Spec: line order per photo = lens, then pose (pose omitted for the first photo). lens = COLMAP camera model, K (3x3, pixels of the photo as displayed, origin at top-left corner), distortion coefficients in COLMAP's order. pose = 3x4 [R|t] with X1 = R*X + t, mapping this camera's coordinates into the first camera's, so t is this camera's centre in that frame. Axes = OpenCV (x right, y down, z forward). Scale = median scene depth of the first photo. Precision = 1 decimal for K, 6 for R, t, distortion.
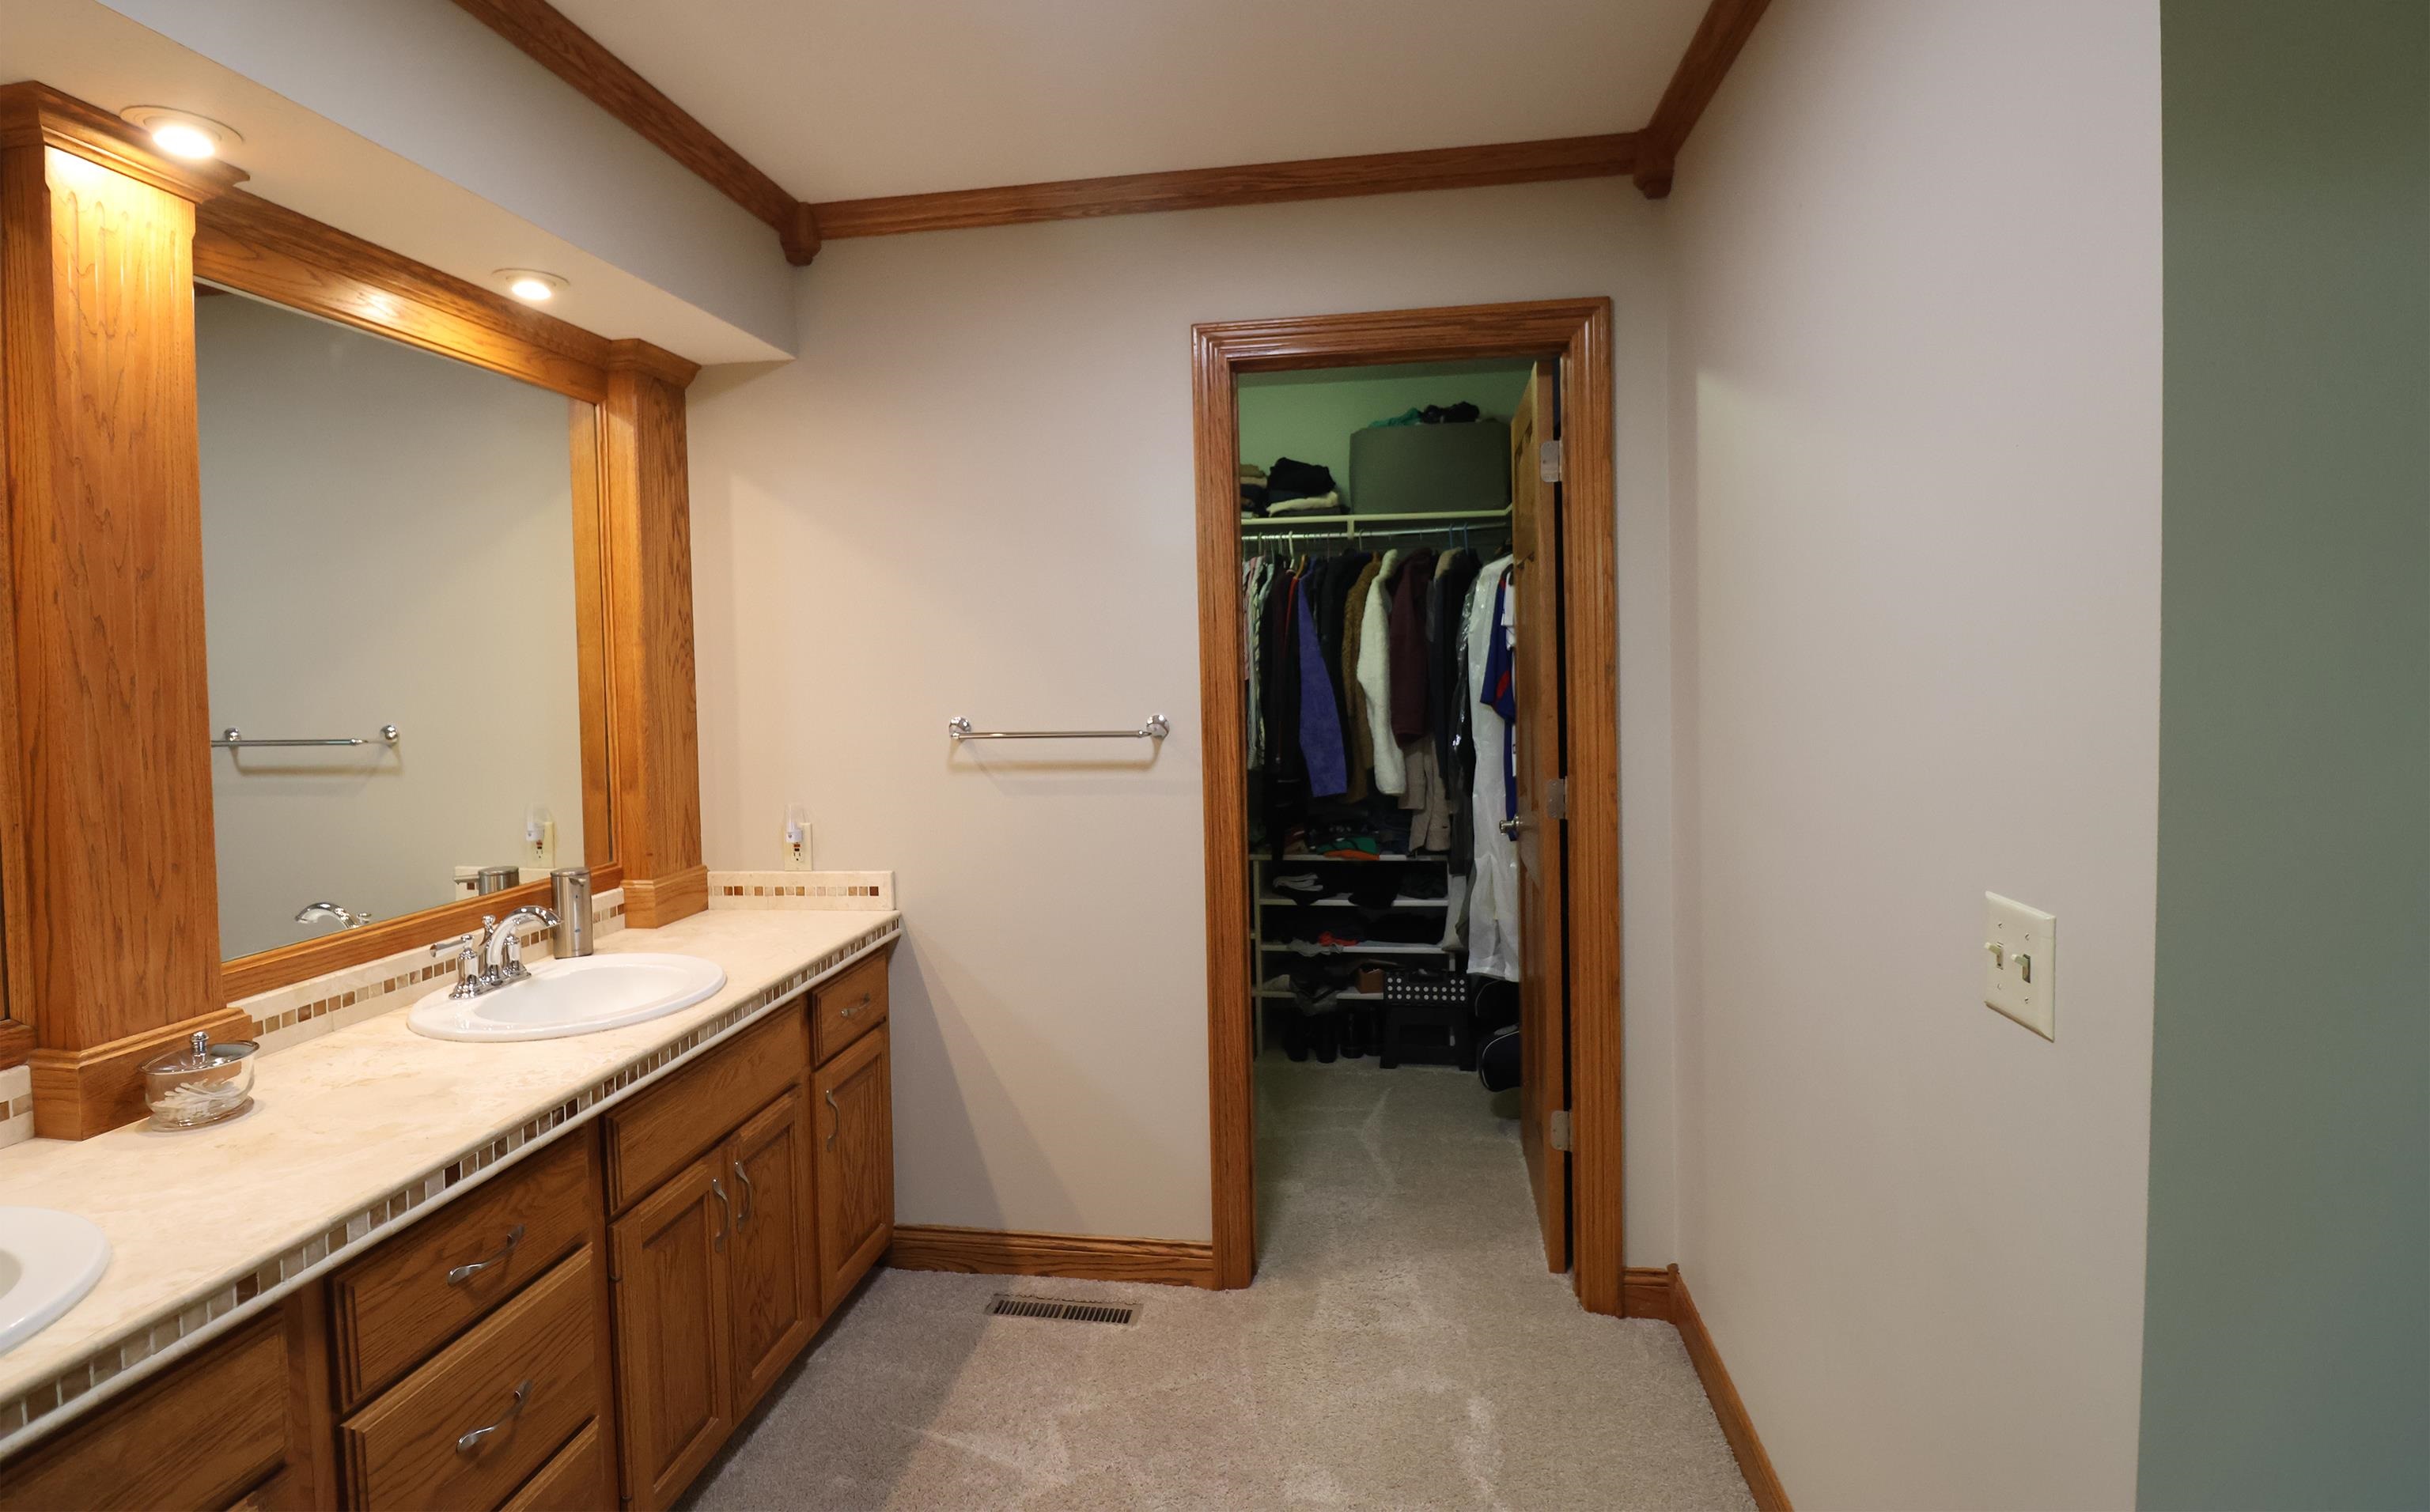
lens RADIAL K [[1129.5, 0, 1217.1], [0, 1129.5, 689.8], [0, 0, 1]] dist [-0.018305, -0.004107]
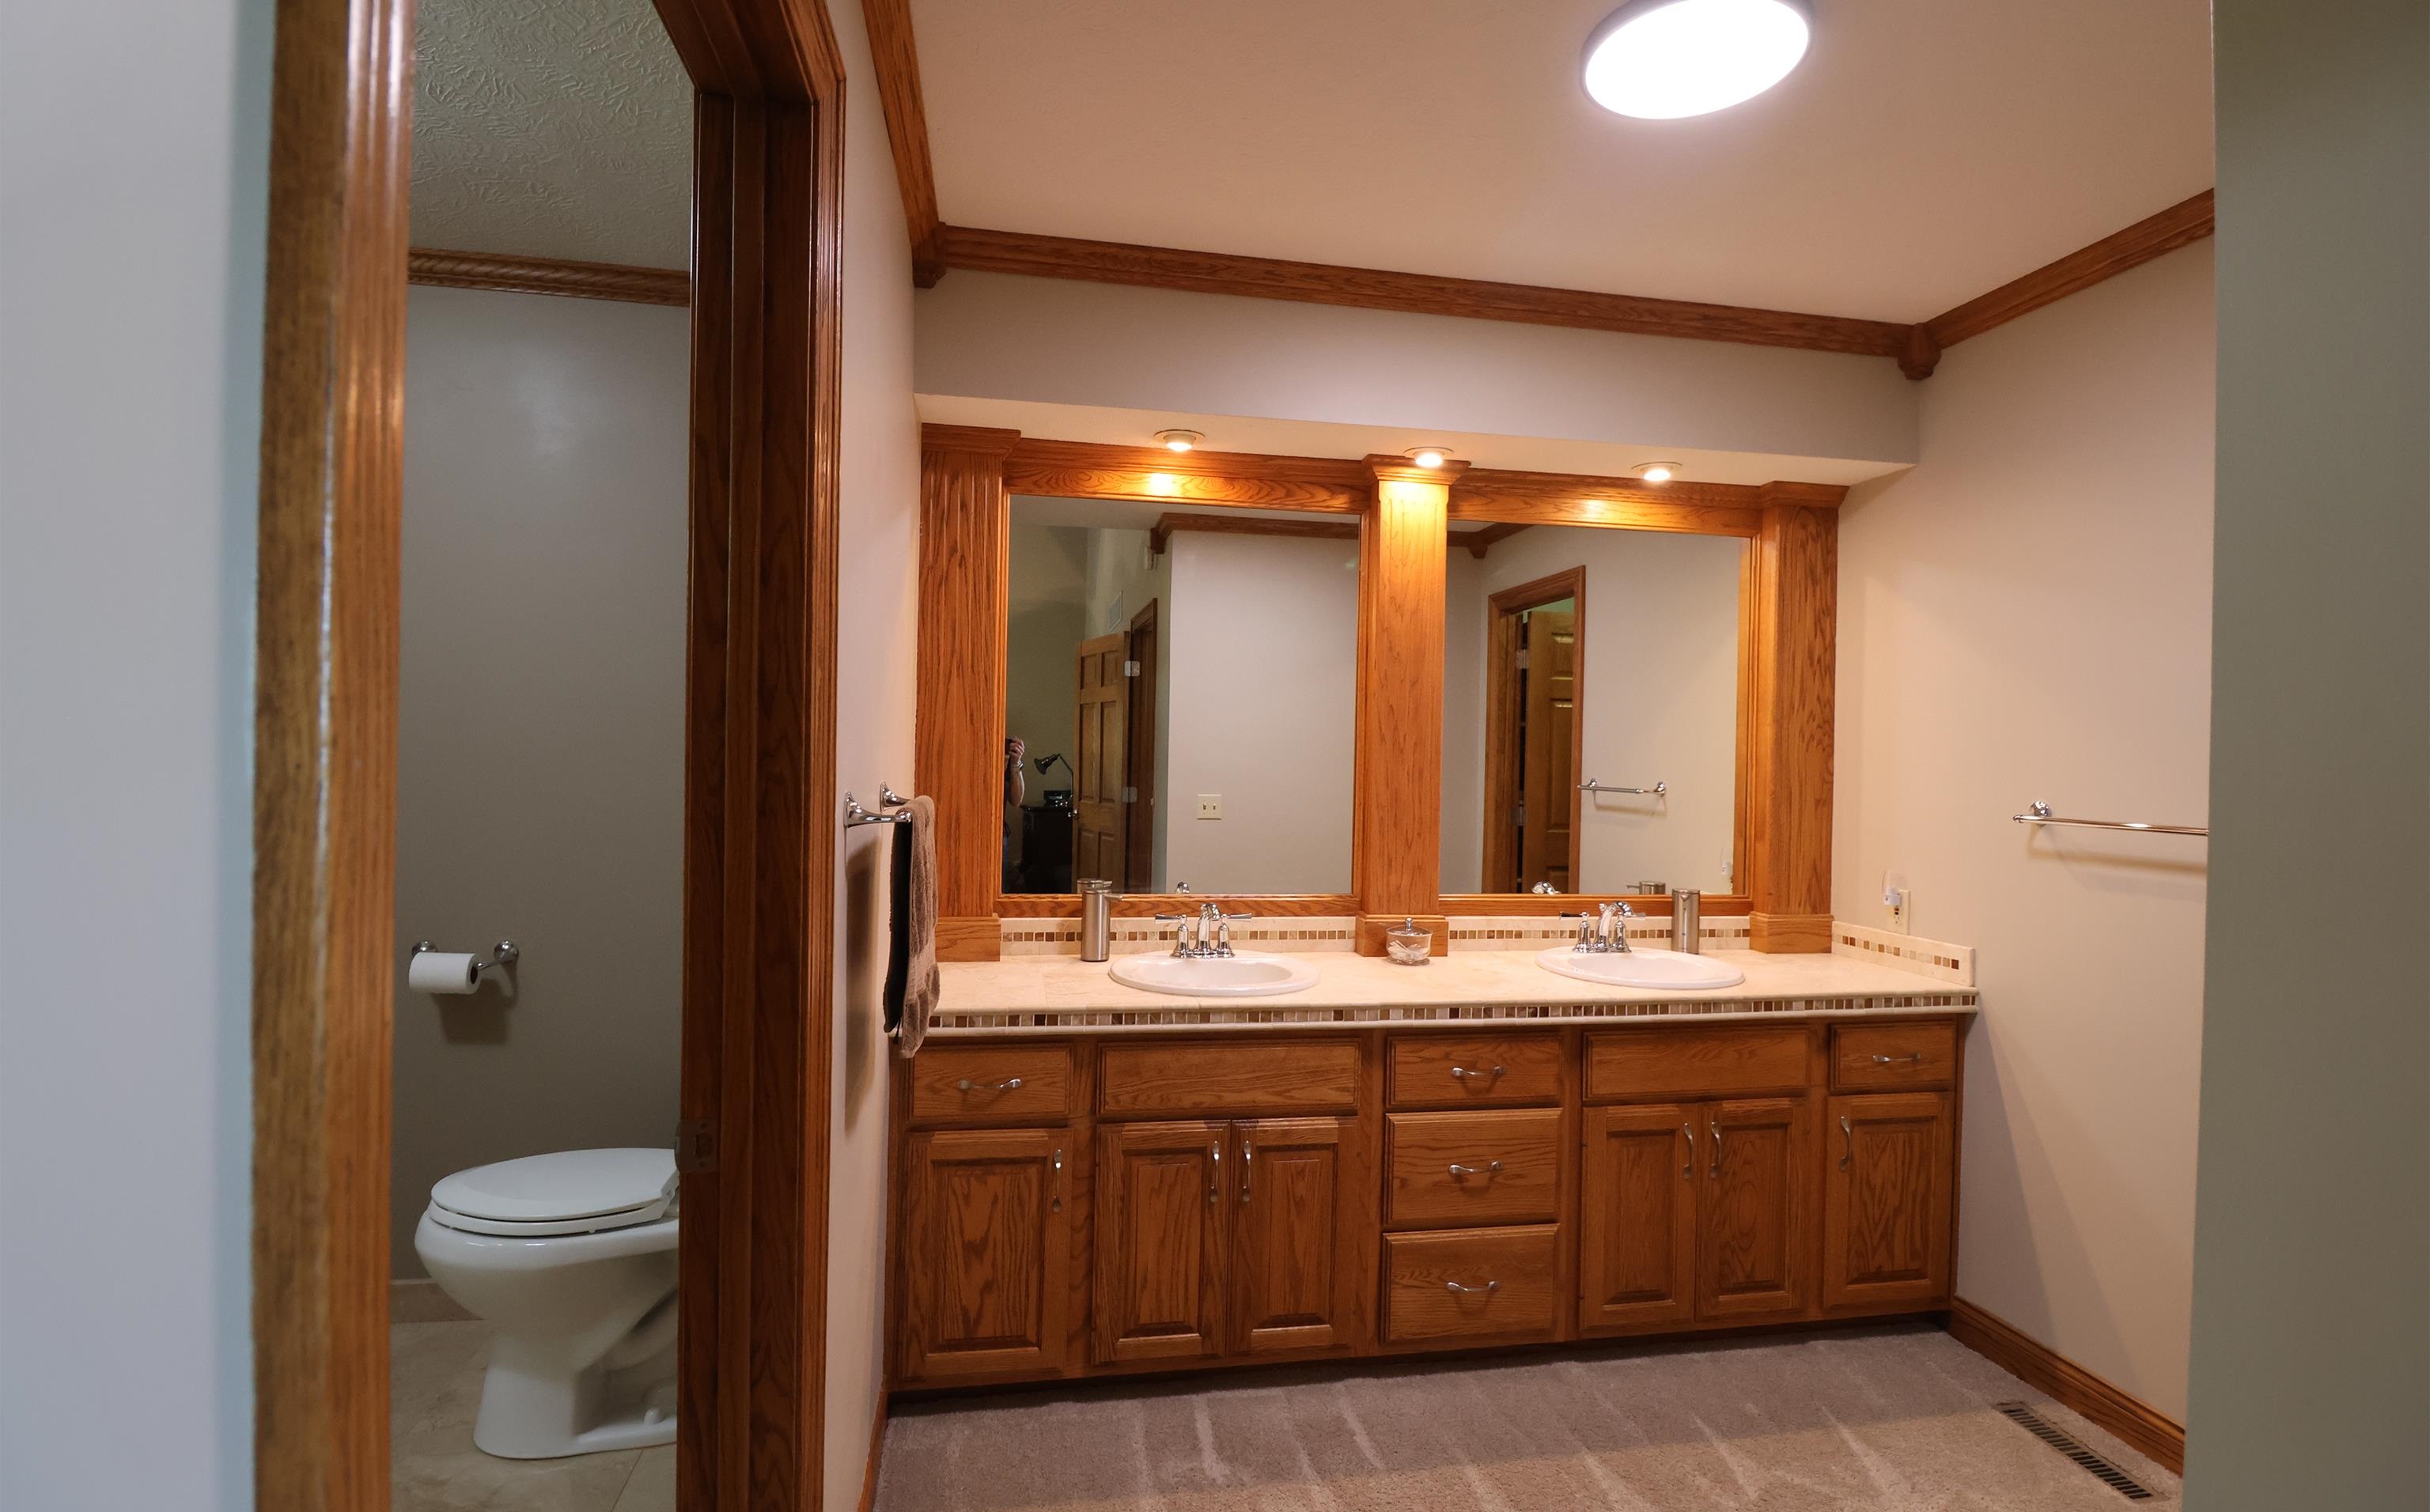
lens RADIAL K [[1129.5, 0, 1210.7], [0, 1129.5, 746.4], [0, 0, 1]] dist [-0.018305, -0.004107]
pose [[0.315393, 0.024277, -0.948650, 0.491925], [-0.050606, 0.998681, 0.008732, 0.004873], [0.947611, 0.045253, 0.316206, 0.017156]]
